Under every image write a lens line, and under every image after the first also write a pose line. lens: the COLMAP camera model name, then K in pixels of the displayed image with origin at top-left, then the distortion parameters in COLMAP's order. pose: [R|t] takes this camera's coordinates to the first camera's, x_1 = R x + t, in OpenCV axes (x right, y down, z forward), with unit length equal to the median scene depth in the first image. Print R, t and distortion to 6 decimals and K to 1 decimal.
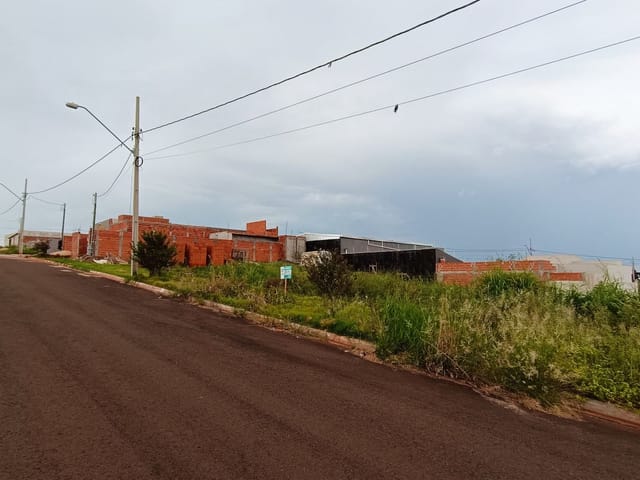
lens RADIAL K [[387.5, 0, 318.1], [0, 387.5, 241.6], [0, 0, 1]] dist [-0.017091, 0.003789]
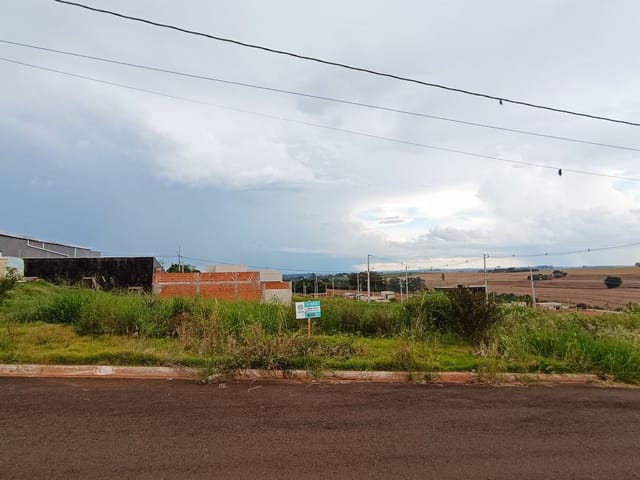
lens RADIAL K [[387.5, 0, 318.1], [0, 387.5, 241.6], [0, 0, 1]] dist [-0.017091, 0.003789]
pose [[0.532750, 0.058762, 0.844230, -0.206670], [-0.057349, 0.997800, -0.033261, -0.008035], [-0.844328, -0.030696, 0.534947, 0.171012]]
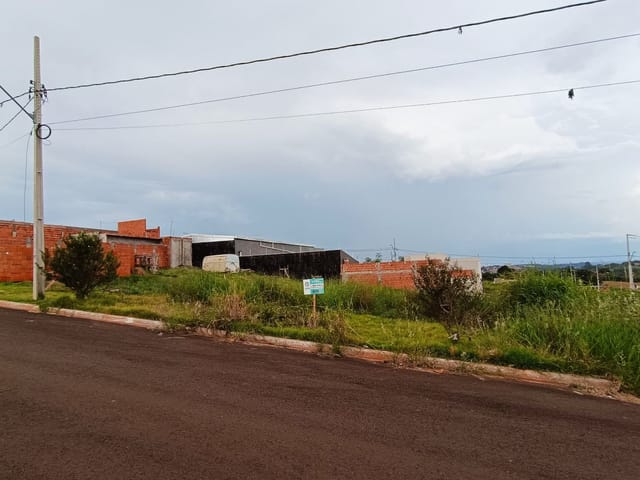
lens RADIAL K [[387.5, 0, 318.1], [0, 387.5, 241.6], [0, 0, 1]] dist [-0.017091, 0.003789]
pose [[0.925199, -0.006041, 0.379435, -0.109755], [0.006074, 0.999981, 0.001109, -0.004042], [-0.379434, 0.001279, 0.925218, 0.074410]]
